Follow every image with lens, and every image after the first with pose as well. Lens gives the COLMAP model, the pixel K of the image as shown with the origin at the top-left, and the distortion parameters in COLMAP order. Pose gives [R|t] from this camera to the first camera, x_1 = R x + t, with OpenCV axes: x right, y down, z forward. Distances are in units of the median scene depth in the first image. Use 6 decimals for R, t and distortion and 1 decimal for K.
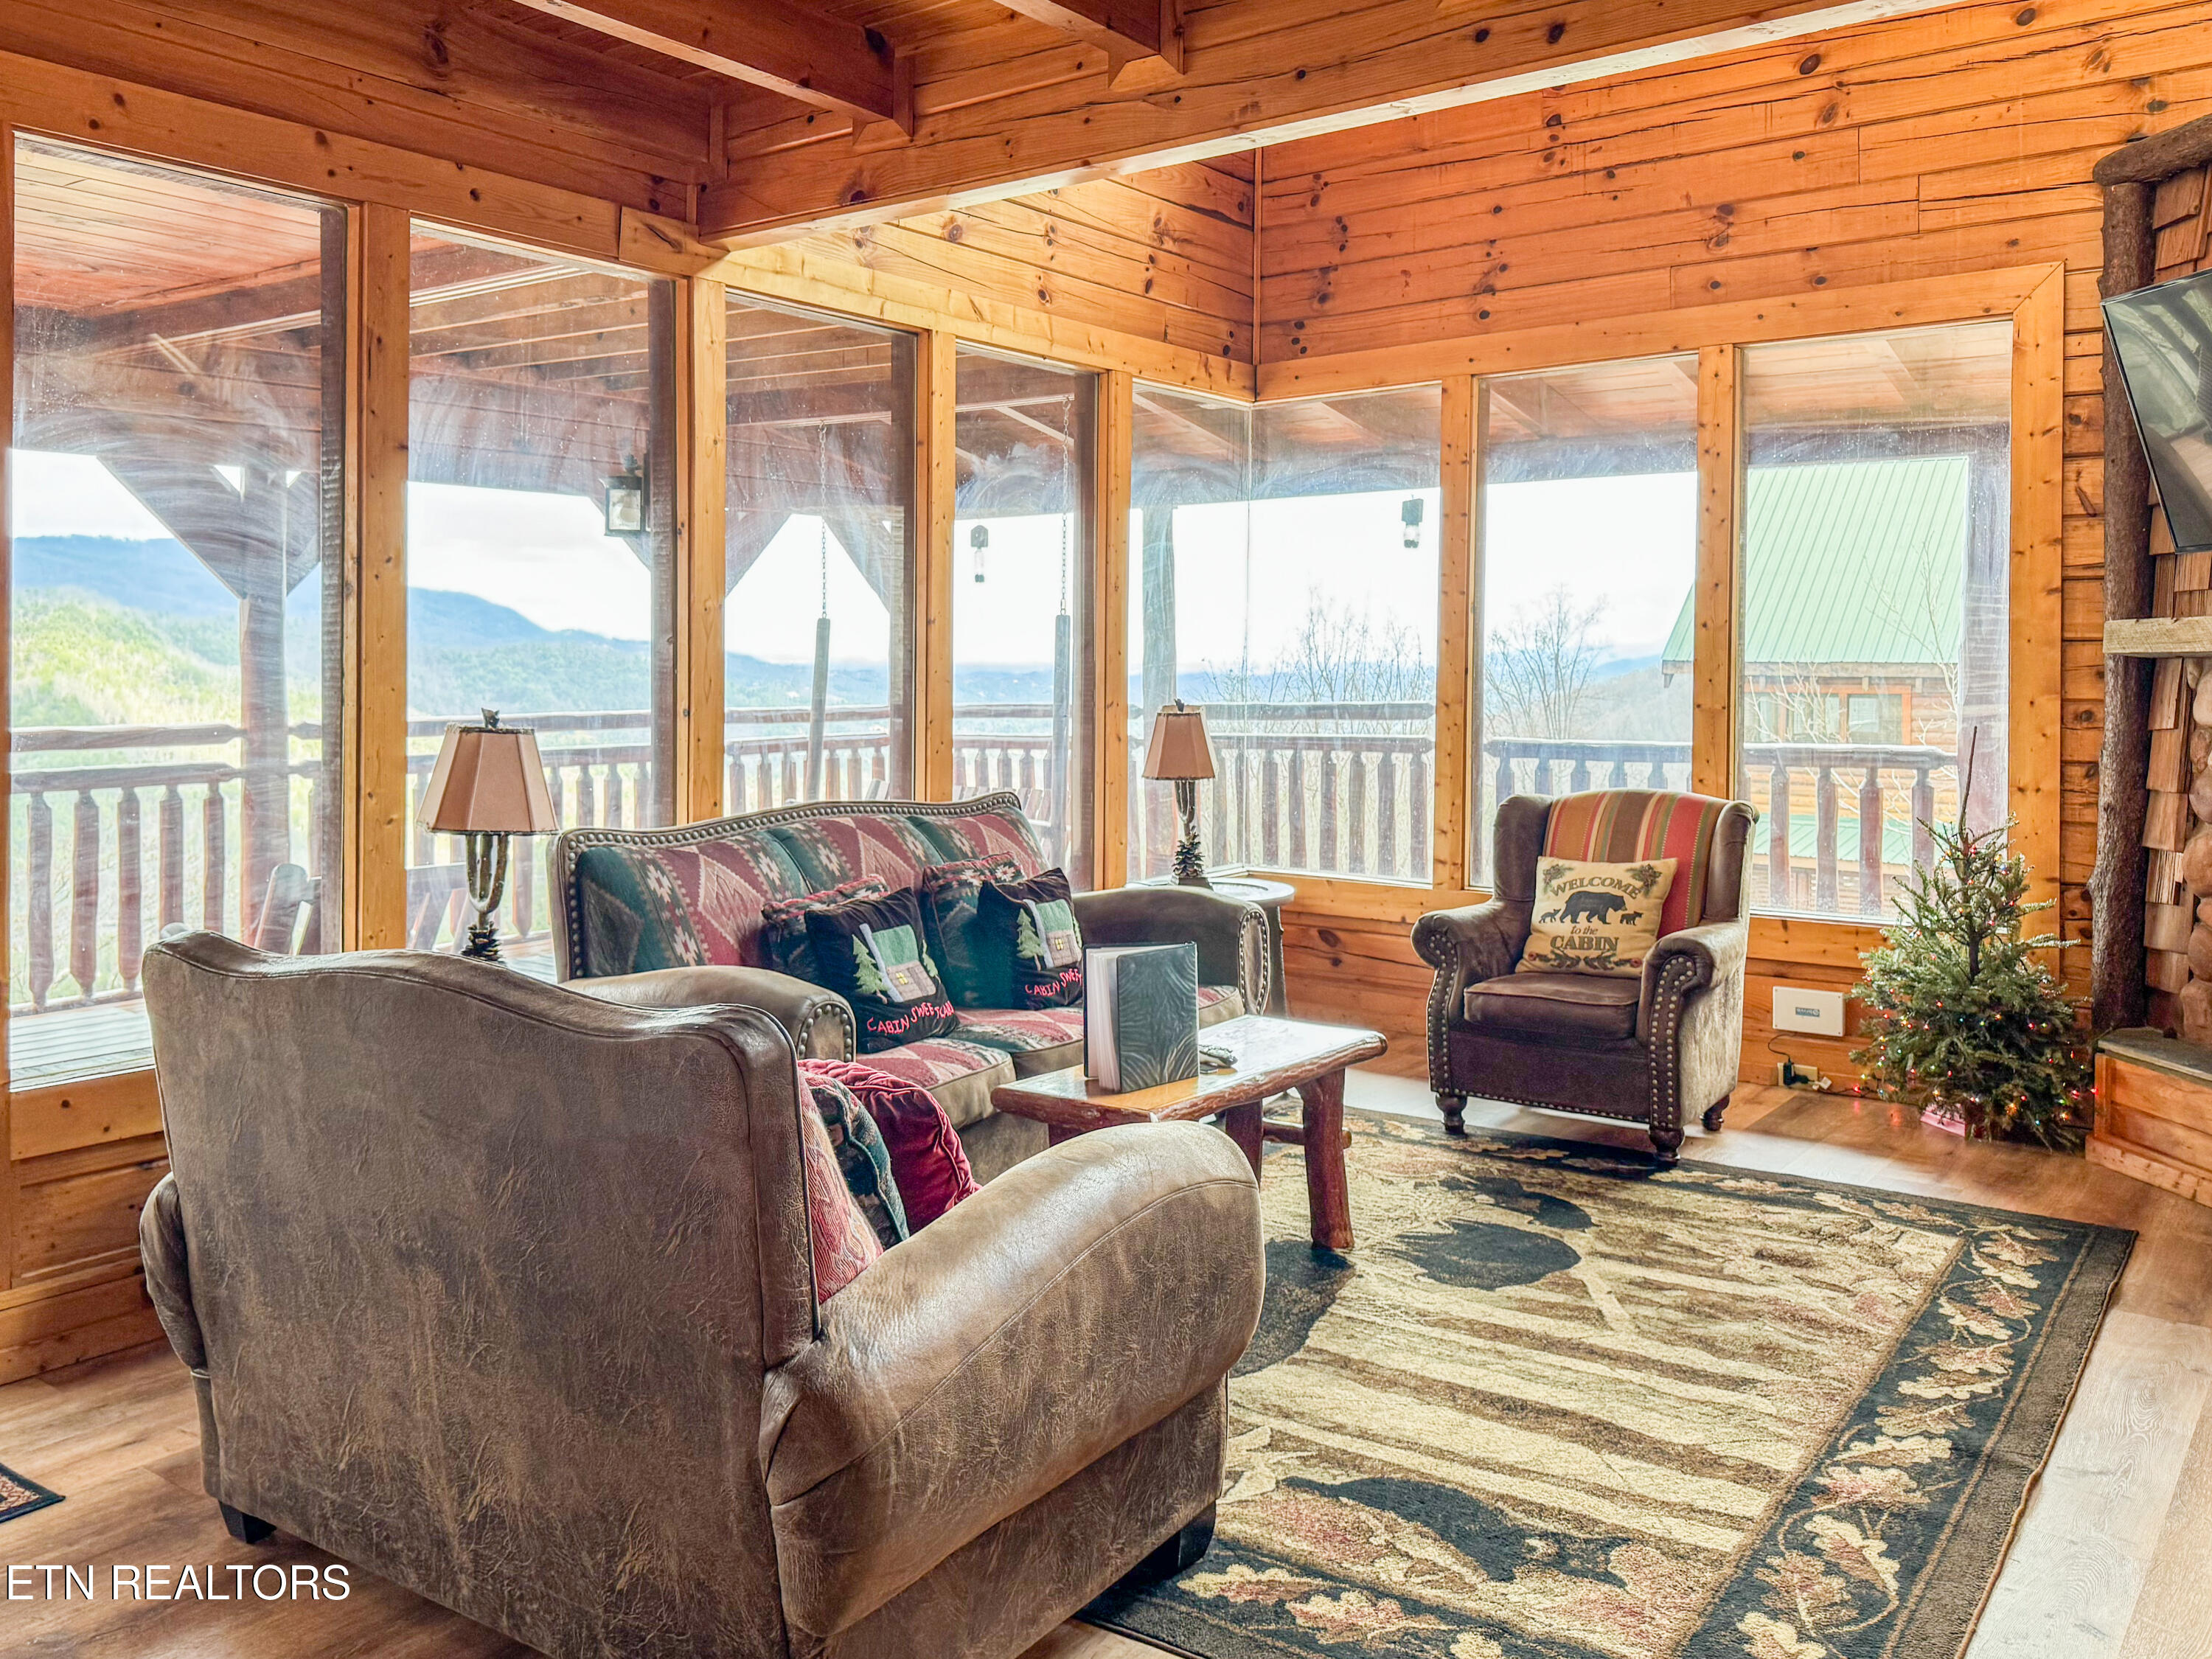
lens RADIAL K [[1780.1, 0, 1115.1], [0, 1780.1, 687.5], [0, 0, 1]] dist [0.078197, -0.117545]
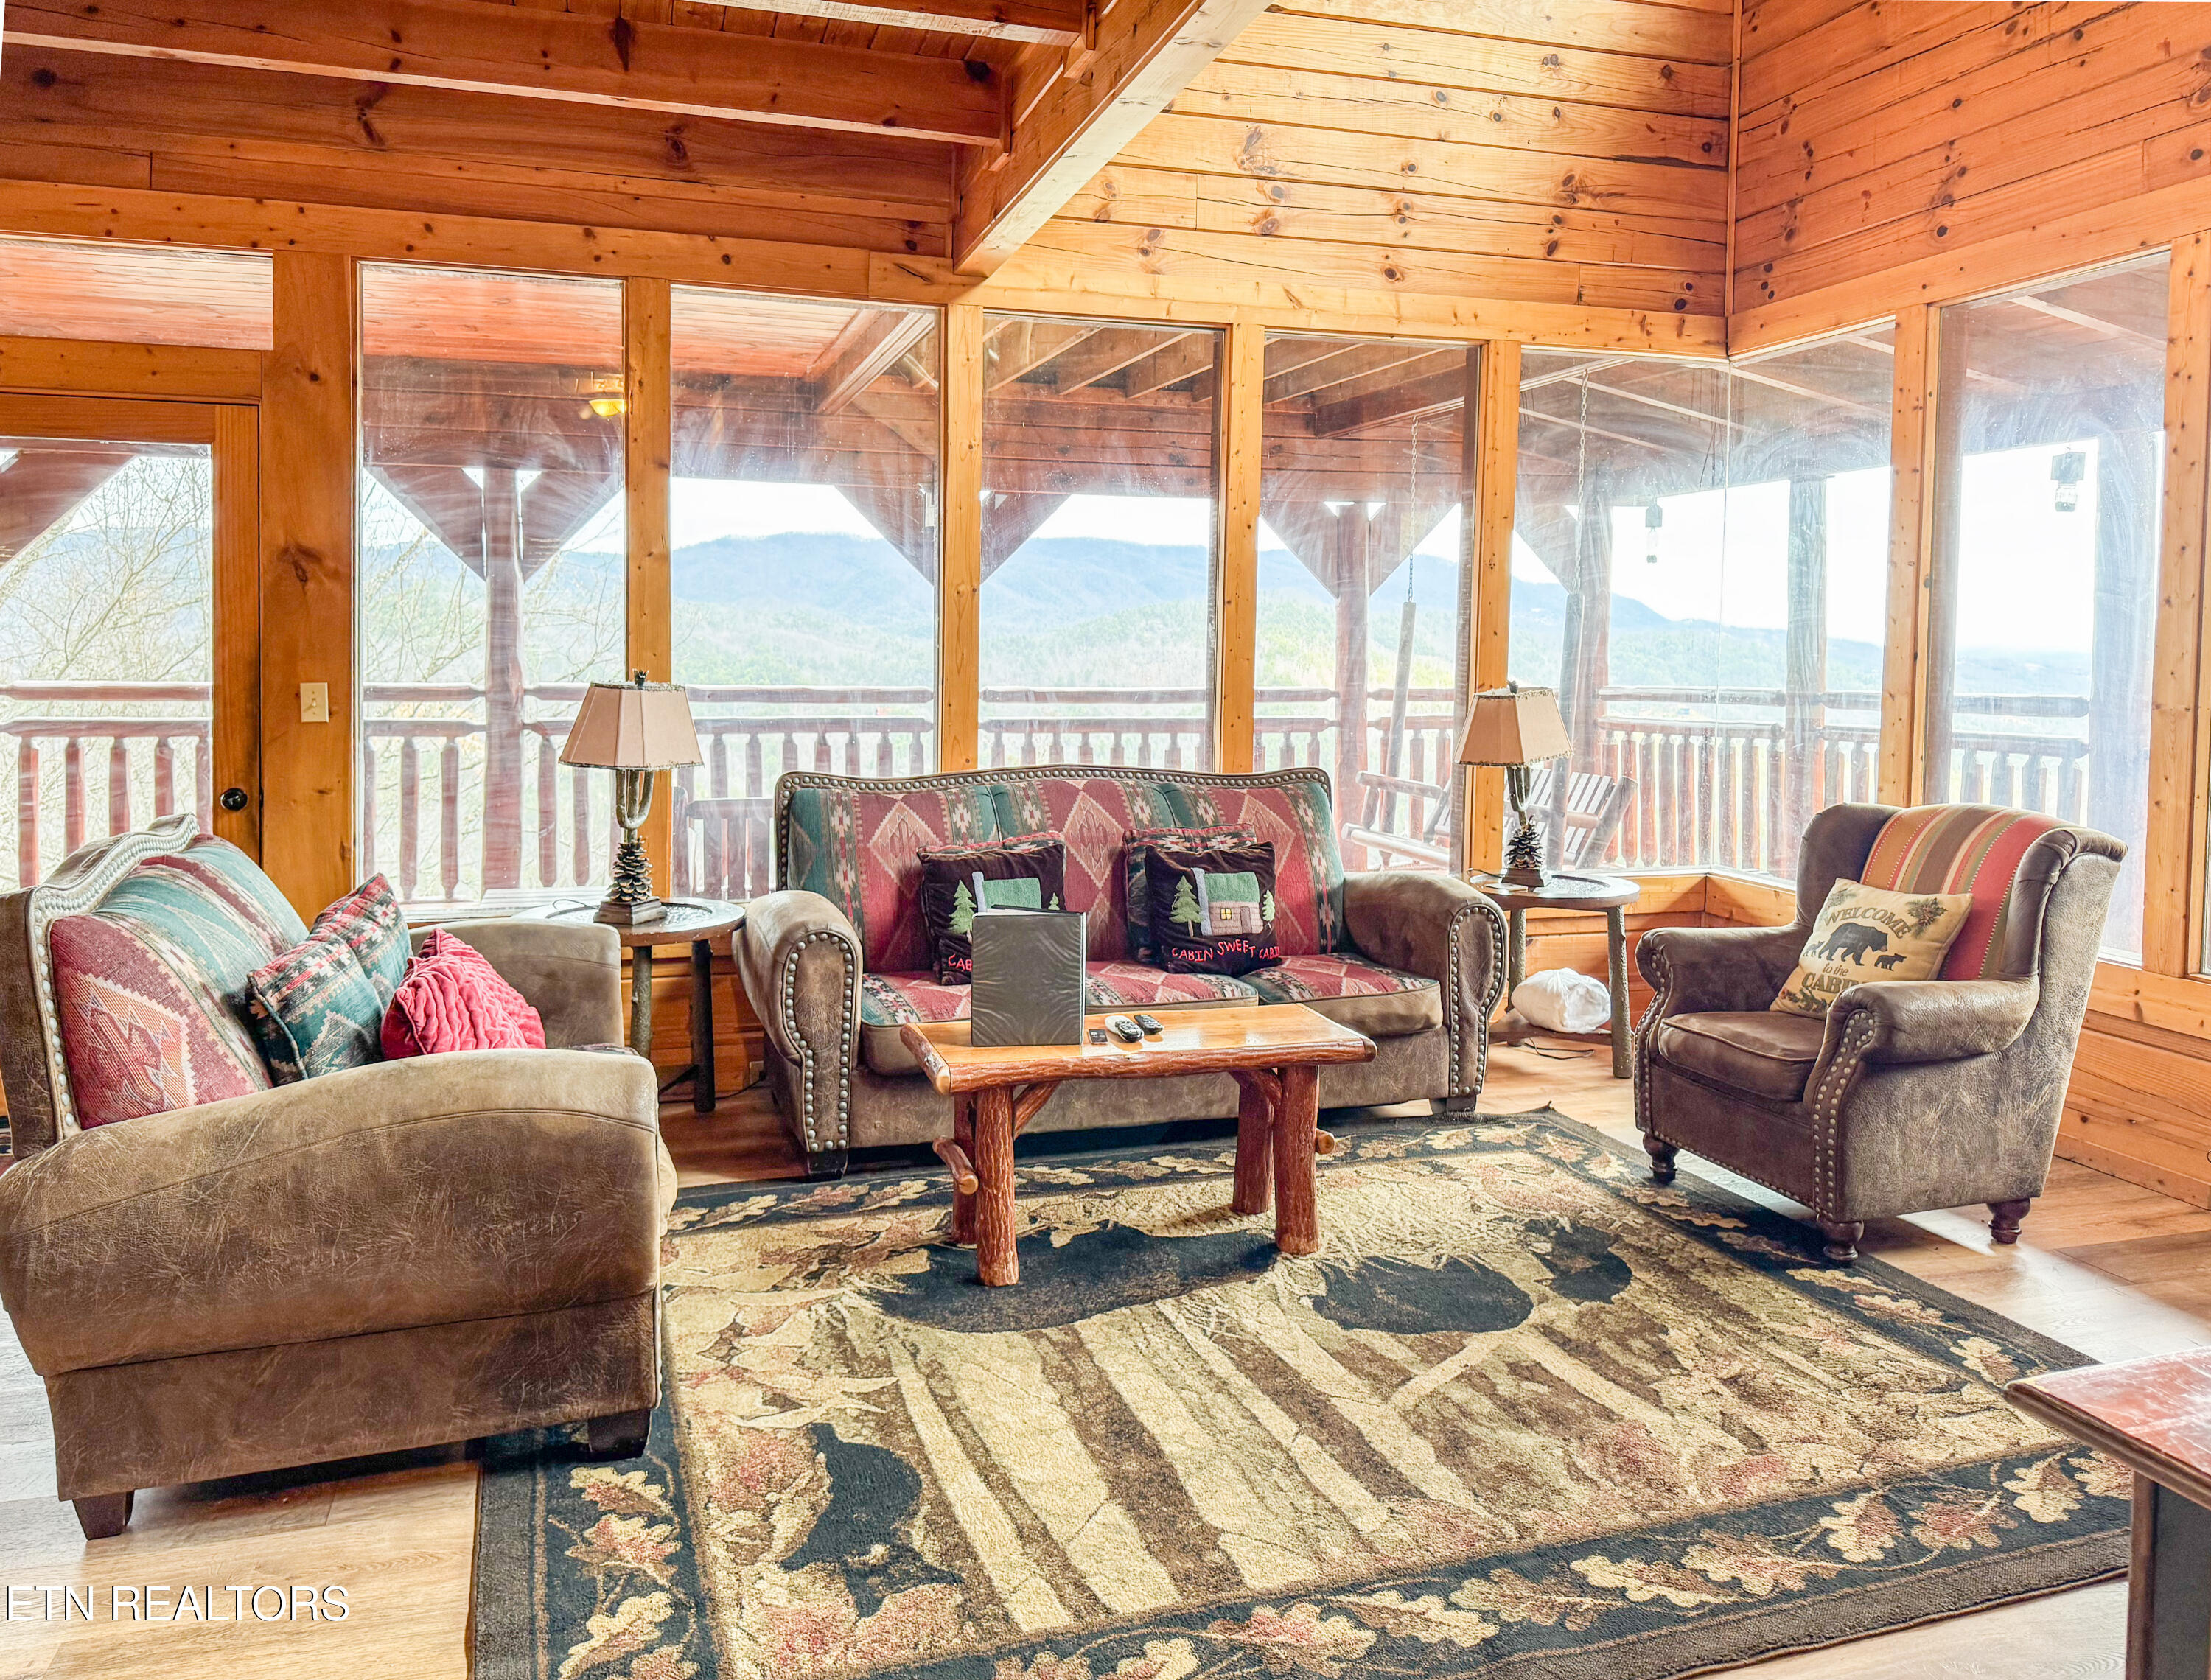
lens RADIAL K [[1632.7, 0, 1129.2], [0, 1632.7, 693.7], [0, 0, 1]] dist [0.013361, -0.003141]
pose [[0.809809, 0.030775, -0.585885, 0.440523], [-0.020362, 0.999496, 0.024356, -0.004162], [0.586340, -0.007794, 0.810028, 0.194169]]
